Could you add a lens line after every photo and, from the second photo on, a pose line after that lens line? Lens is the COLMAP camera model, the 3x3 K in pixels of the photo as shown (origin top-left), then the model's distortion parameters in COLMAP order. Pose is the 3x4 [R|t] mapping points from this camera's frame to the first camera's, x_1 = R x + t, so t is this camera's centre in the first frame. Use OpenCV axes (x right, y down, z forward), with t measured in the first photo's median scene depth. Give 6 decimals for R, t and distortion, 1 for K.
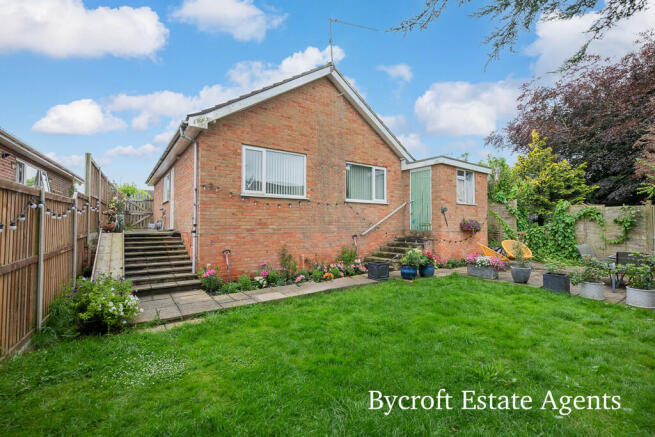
lens RADIAL K [[287.3, 0, 327.5], [0, 287.3, 218.5], [0, 0, 1]] dist [-0.001864, -0.000608]
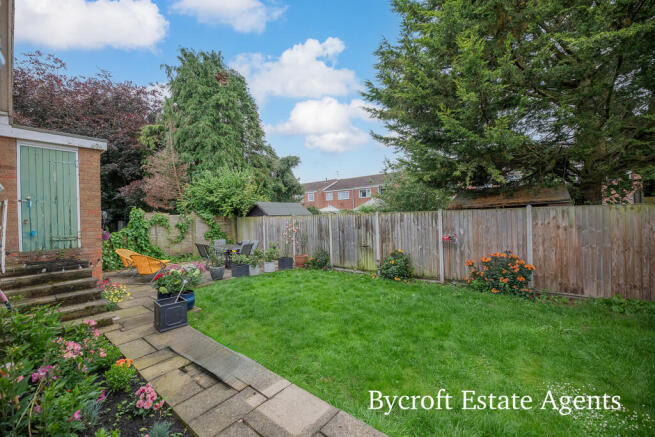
lens RADIAL K [[263.0, 0, 327.5], [0, 263.0, 218.5], [0, 0, 1]] dist [-0.001825, -0.000209]
pose [[-0.316107, -0.000986, 0.948723, -0.367799], [0.000847, 0.999999, 0.001322, -0.023474], [-0.948723, 0.001222, -0.316106, 0.638693]]
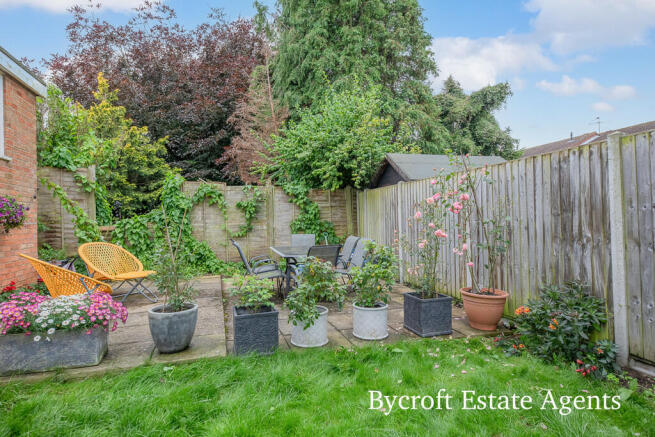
lens RADIAL K [[340.9, 0, 327.5], [0, 340.9, 218.5], [0, 0, 1]] dist [0.001214, -0.000104]
pose [[0.290058, -0.006383, 0.956988, 0.209294], [0.002889, 0.999979, 0.005794, 0.033019], [-0.957005, 0.001084, 0.290070, 0.472034]]
